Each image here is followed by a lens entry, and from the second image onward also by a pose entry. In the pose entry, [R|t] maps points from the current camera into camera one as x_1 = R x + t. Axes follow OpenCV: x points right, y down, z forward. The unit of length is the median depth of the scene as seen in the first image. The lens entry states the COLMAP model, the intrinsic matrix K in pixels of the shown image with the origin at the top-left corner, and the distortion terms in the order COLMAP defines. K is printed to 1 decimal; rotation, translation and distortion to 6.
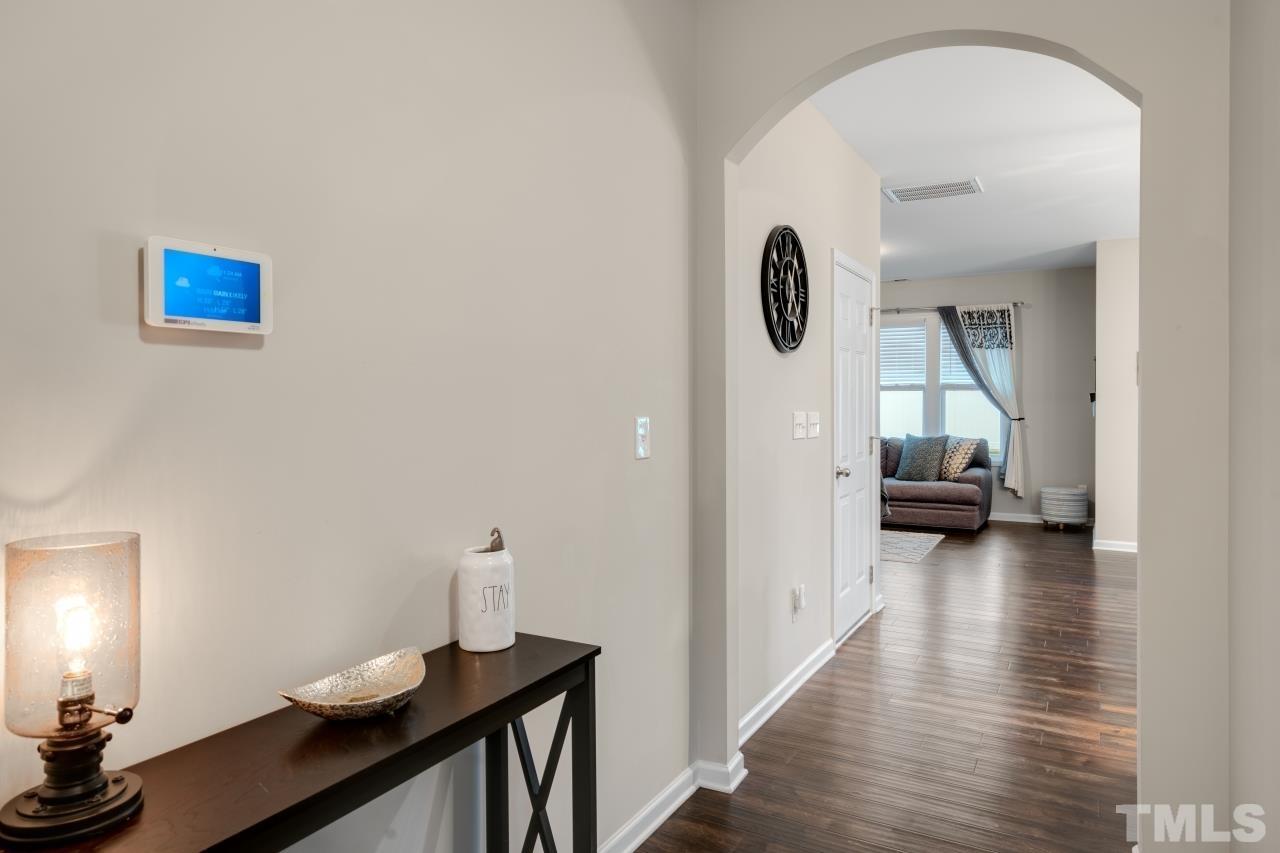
lens RADIAL K [[816.6, 0, 637.7], [0, 816.6, 411.6], [0, 0, 1]] dist [0.003859, 0.003245]
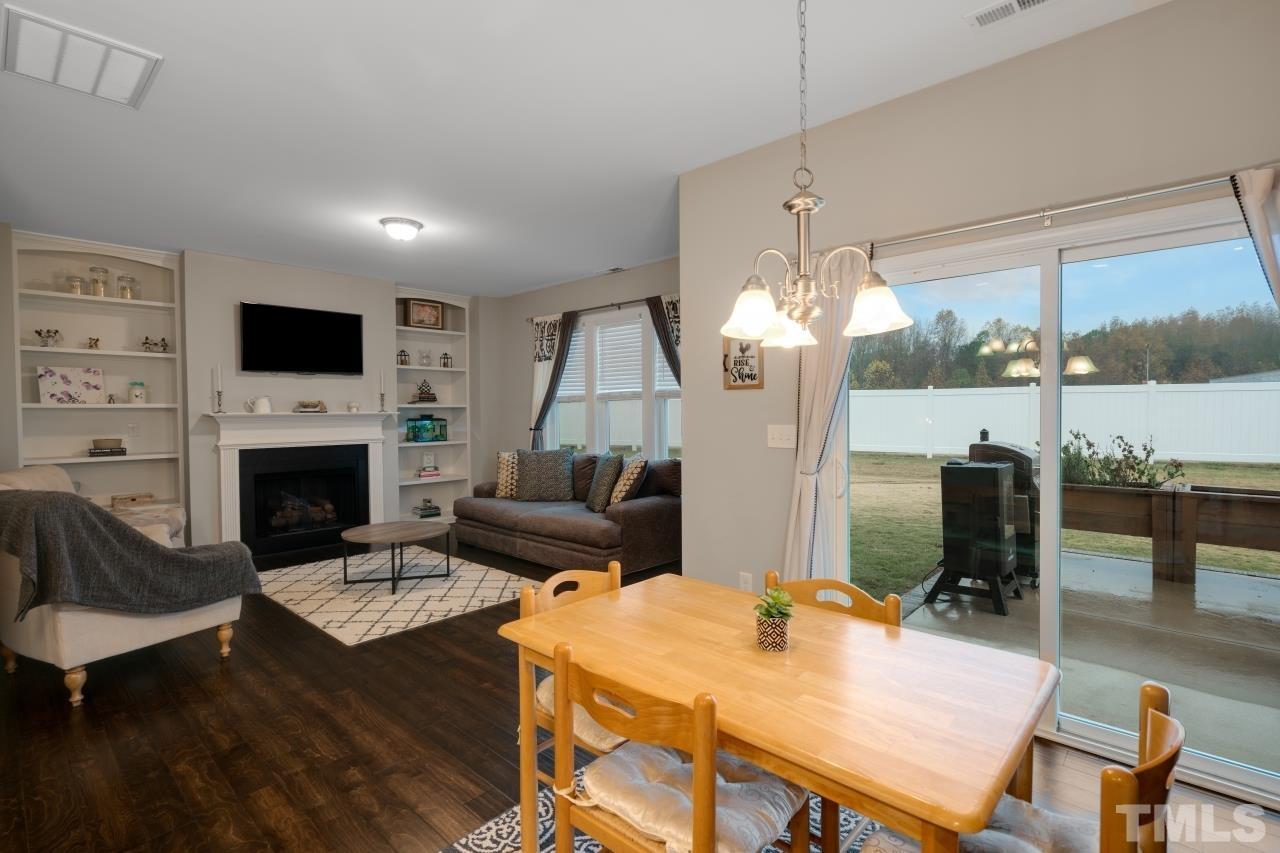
lens RADIAL K [[603.5, 0, 634.8], [0, 603.5, 420.6], [0, 0, 1]] dist [0.001950, 0.000483]
pose [[0.971431, -0.000521, -0.237321, 0.511303], [0.001898, 0.999983, 0.005574, -0.007500], [0.237314, -0.005865, 0.971415, 0.409477]]
